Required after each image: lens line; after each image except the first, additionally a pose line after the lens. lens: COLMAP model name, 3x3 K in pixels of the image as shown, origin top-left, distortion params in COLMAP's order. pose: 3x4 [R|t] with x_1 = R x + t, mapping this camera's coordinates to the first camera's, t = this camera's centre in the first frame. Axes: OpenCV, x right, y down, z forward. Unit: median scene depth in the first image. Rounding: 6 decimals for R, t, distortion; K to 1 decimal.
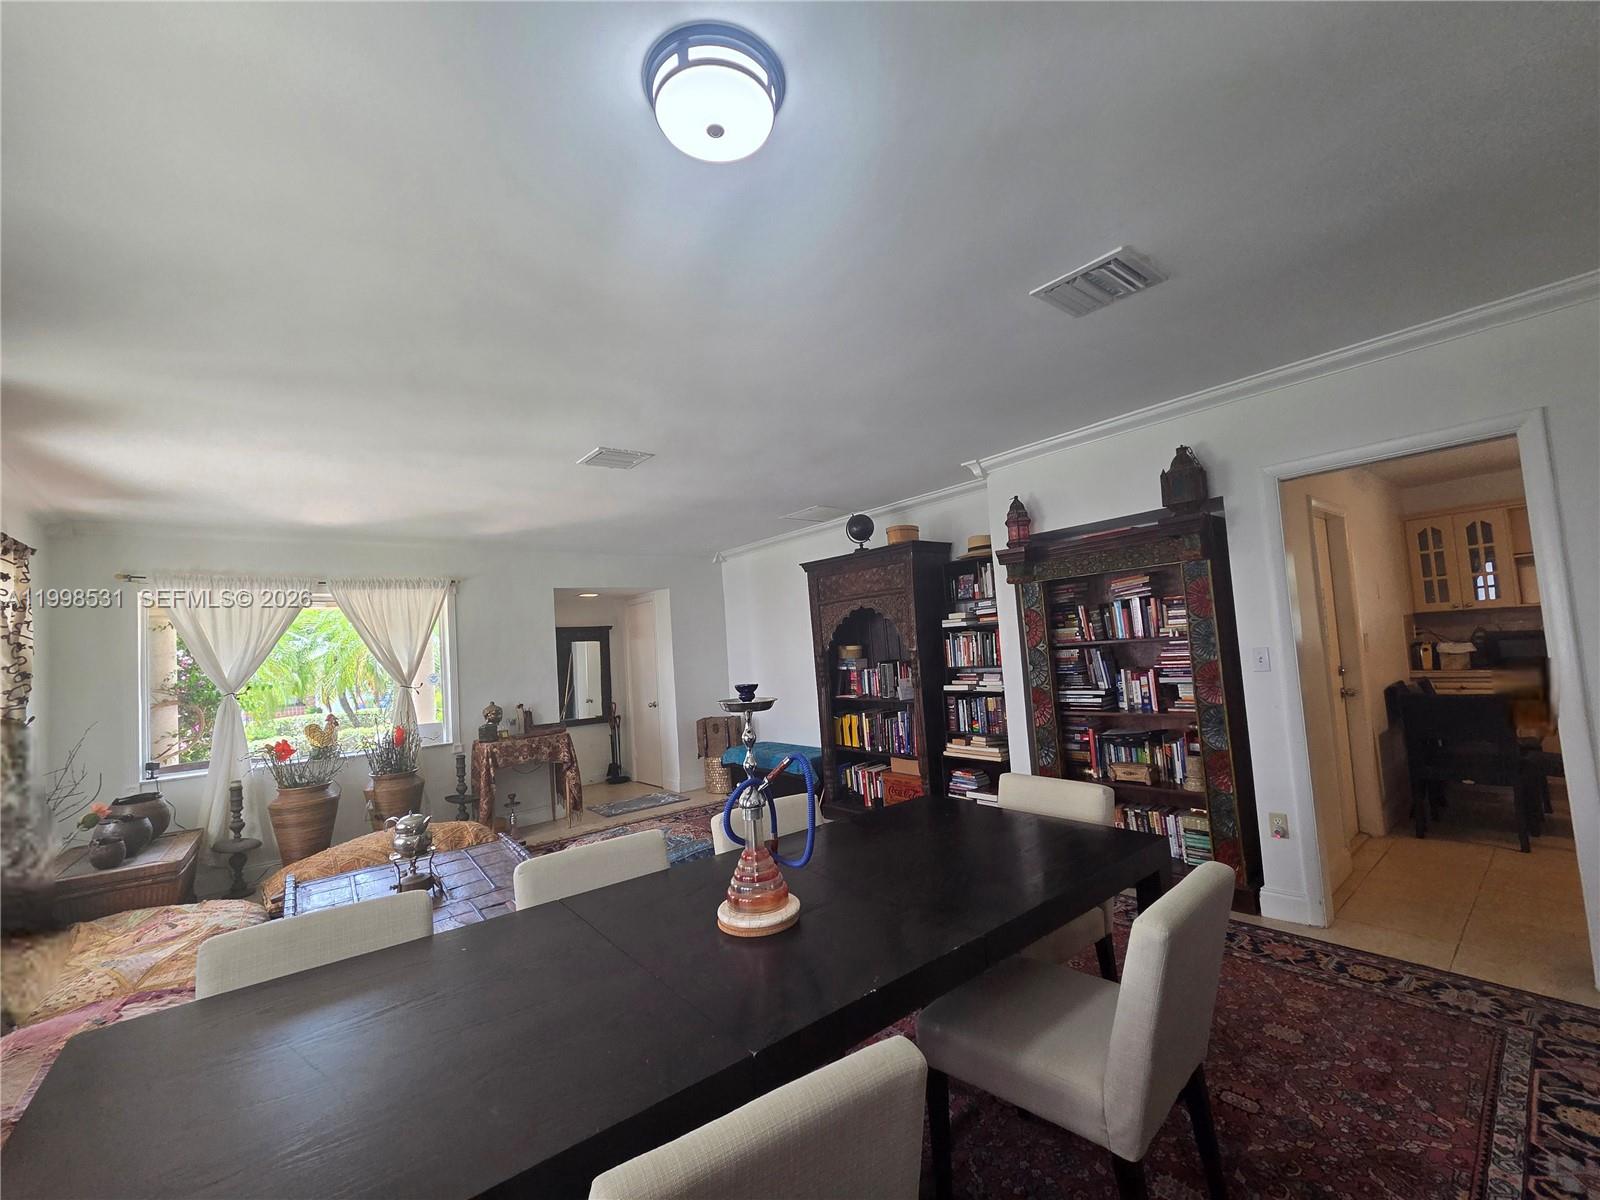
lens RADIAL K [[658.5, 0, 798.1], [0, 658.5, 604.7], [0, 0, 1]] dist [0.002570, 0.000285]
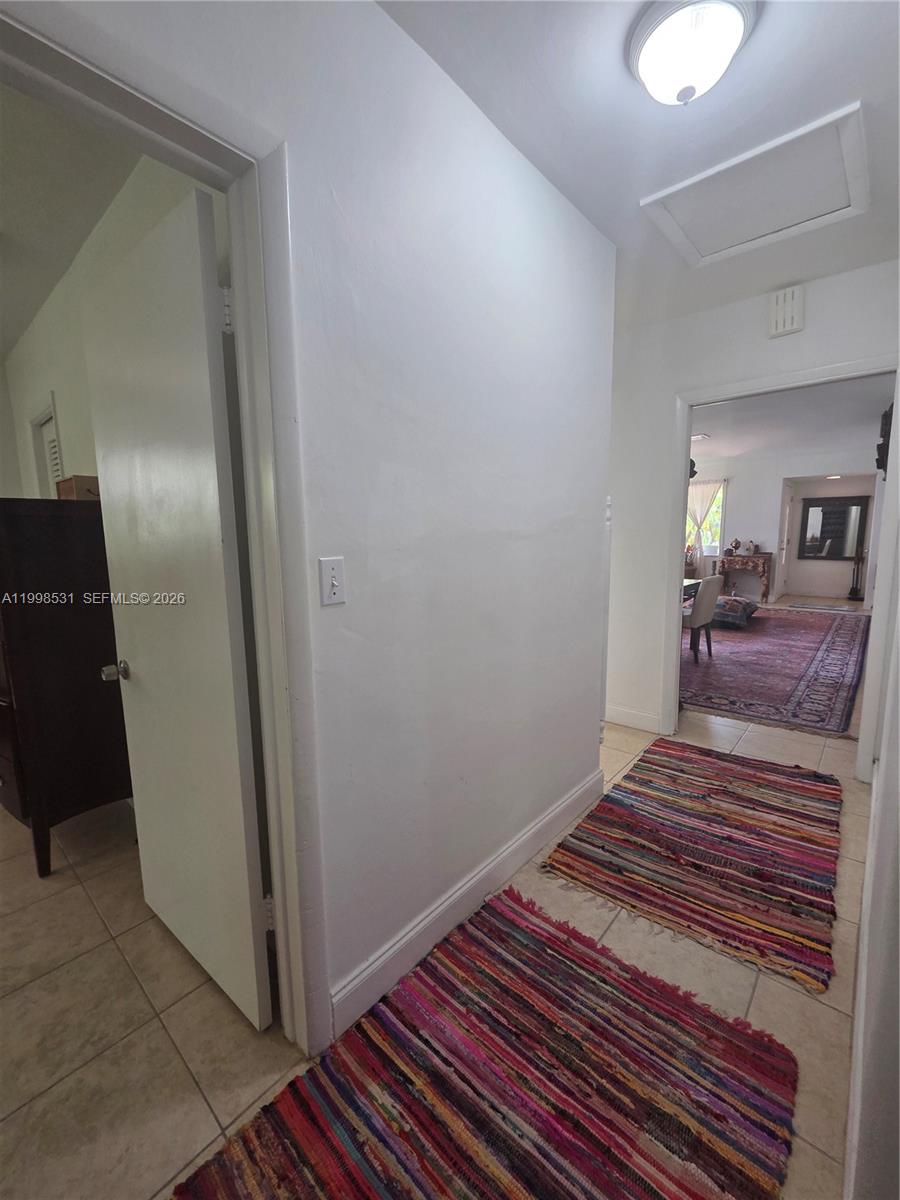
lens RADIAL K [[493.9, 0, 443.3], [0, 493.9, 599.0], [0, 0, 1]] dist [0.002570, 0.000285]
pose [[0.145596, 0.195311, -0.969874, 1.176655], [0.073457, 0.975480, 0.207467, -0.070401], [0.986613, -0.101450, 0.127679, -0.158239]]
